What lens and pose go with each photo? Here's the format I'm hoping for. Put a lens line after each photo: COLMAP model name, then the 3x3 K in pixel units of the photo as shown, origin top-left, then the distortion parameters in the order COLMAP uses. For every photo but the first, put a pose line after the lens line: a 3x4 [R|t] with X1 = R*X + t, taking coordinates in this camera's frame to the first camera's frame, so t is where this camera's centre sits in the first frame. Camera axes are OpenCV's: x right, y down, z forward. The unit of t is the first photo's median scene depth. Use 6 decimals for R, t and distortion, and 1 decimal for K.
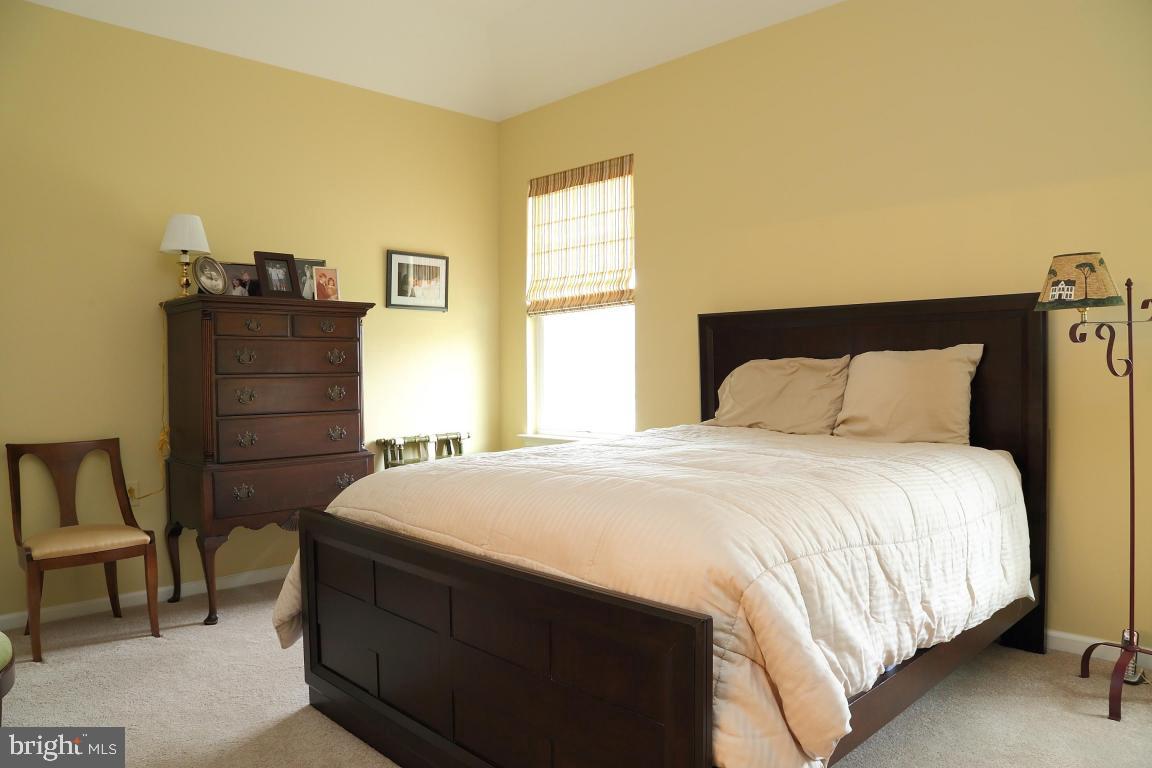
lens RADIAL K [[796.1, 0, 576.0], [0, 796.1, 384.0], [0, 0, 1]] dist [-0.056771, 0.000754]
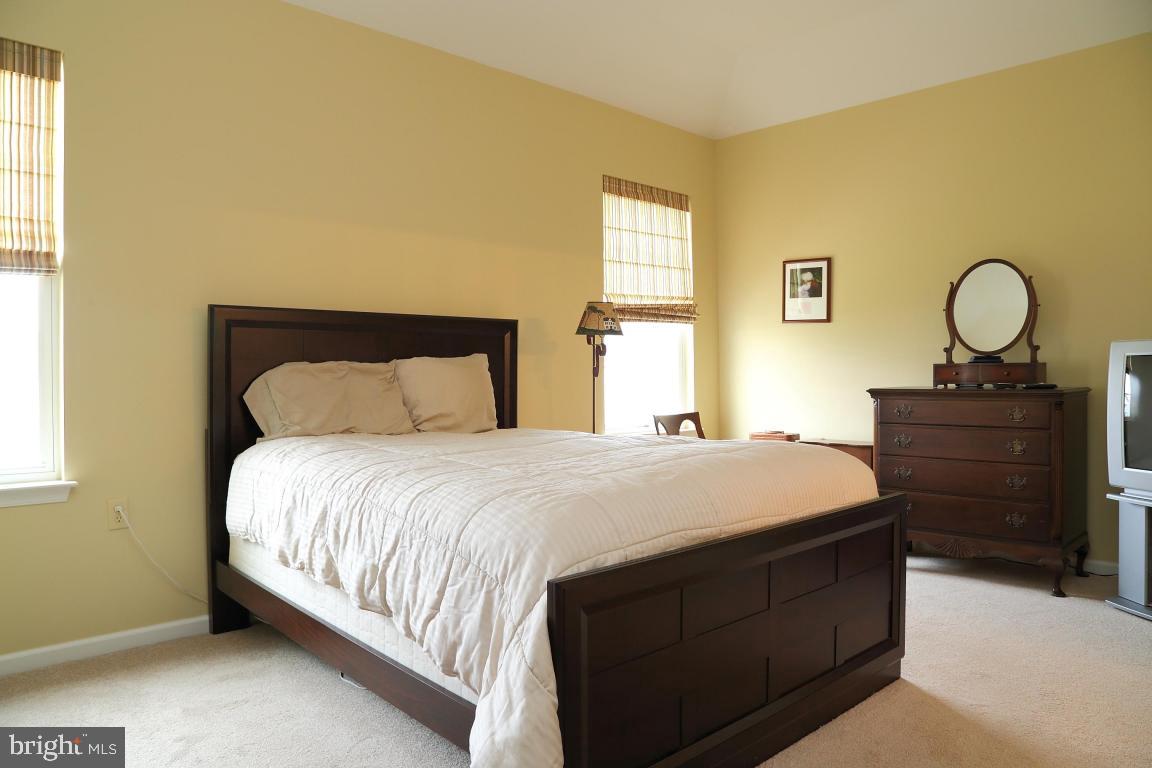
lens RADIAL K [[796.1, 0, 576.0], [0, 796.1, 384.0], [0, 0, 1]] dist [-0.056771, 0.000754]
pose [[0.019322, -0.008713, 0.999775, -0.775968], [0.025459, 0.999642, 0.008220, -0.005683], [-0.999489, 0.025294, 0.019537, 0.761260]]
